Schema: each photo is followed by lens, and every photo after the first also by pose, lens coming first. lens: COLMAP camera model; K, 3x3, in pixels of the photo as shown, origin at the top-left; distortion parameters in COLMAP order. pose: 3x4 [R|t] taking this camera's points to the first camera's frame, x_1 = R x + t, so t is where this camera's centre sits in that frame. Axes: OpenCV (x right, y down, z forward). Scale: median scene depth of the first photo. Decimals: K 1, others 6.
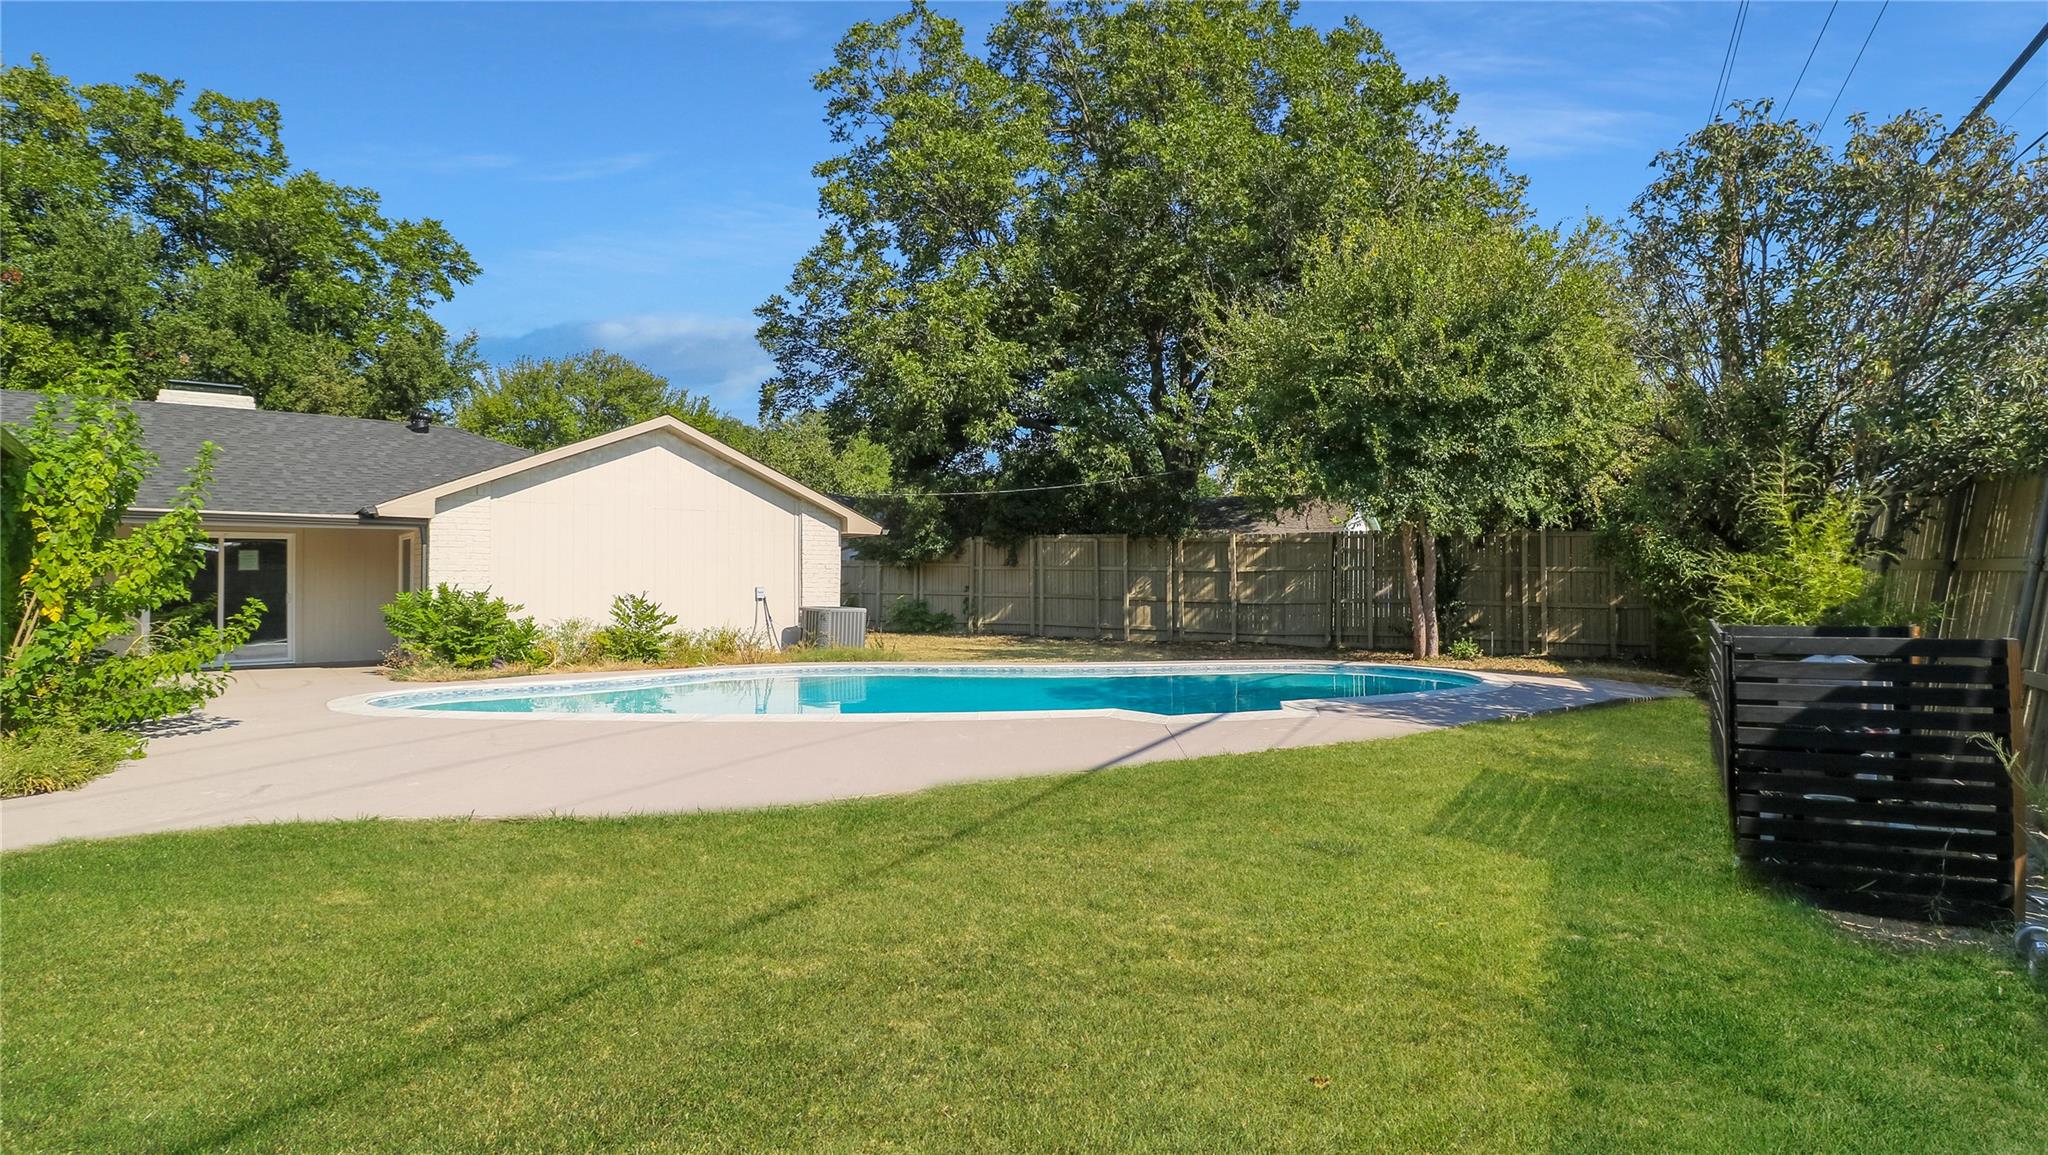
lens RADIAL K [[937.9, 0, 1024.0], [0, 937.9, 577.5], [0, 0, 1]] dist [-0.000049, -0.017682]
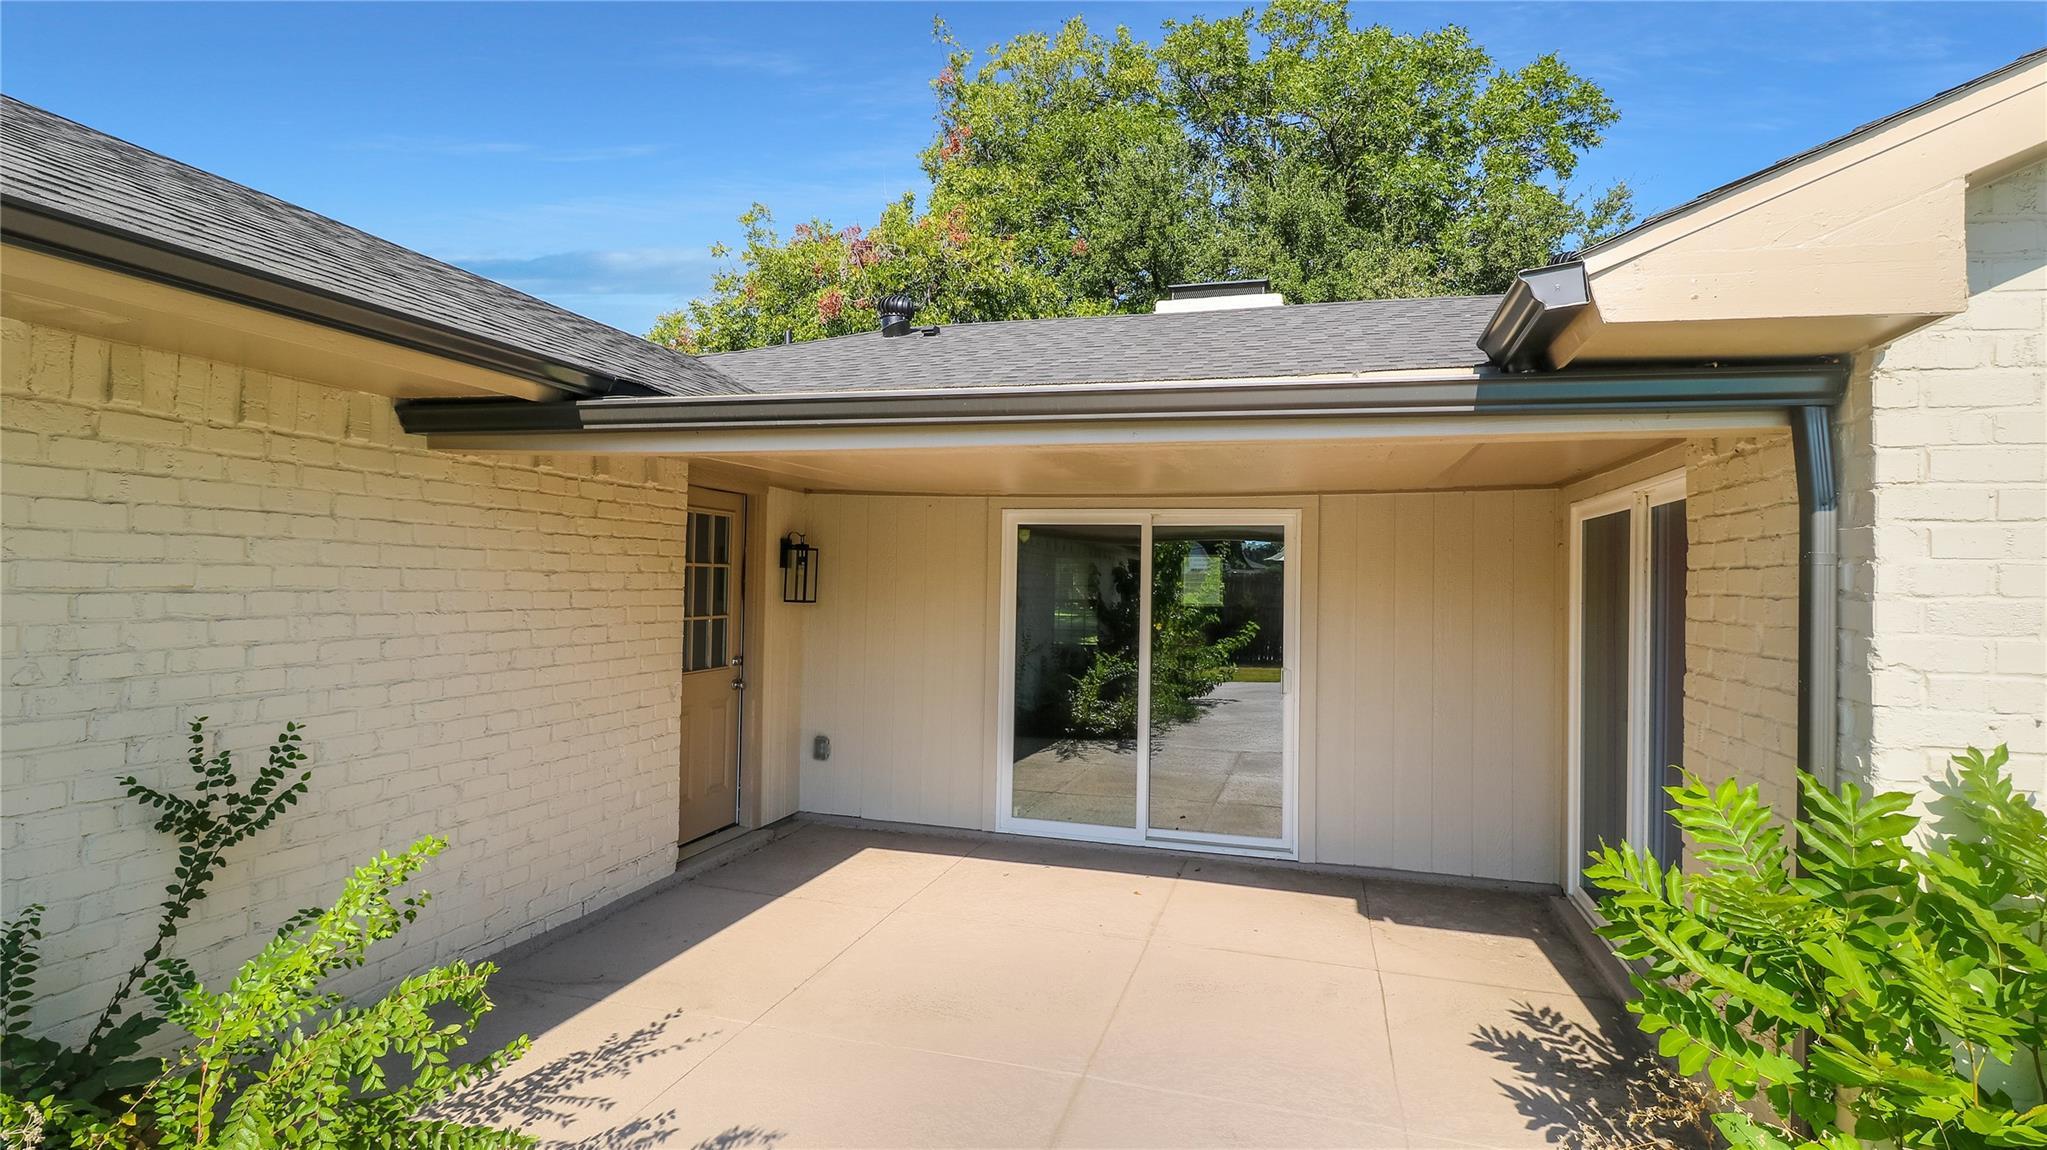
lens RADIAL K [[937.4, 0, 1023.5], [0, 937.4, 575.0], [0, 0, 1]] dist [-0.000049, -0.017682]
pose [[0.514583, 0.011242, -0.857367, -0.431999], [-0.021278, 0.999774, 0.000338, -0.015531], [0.857177, 0.018069, 0.514706, 0.595879]]
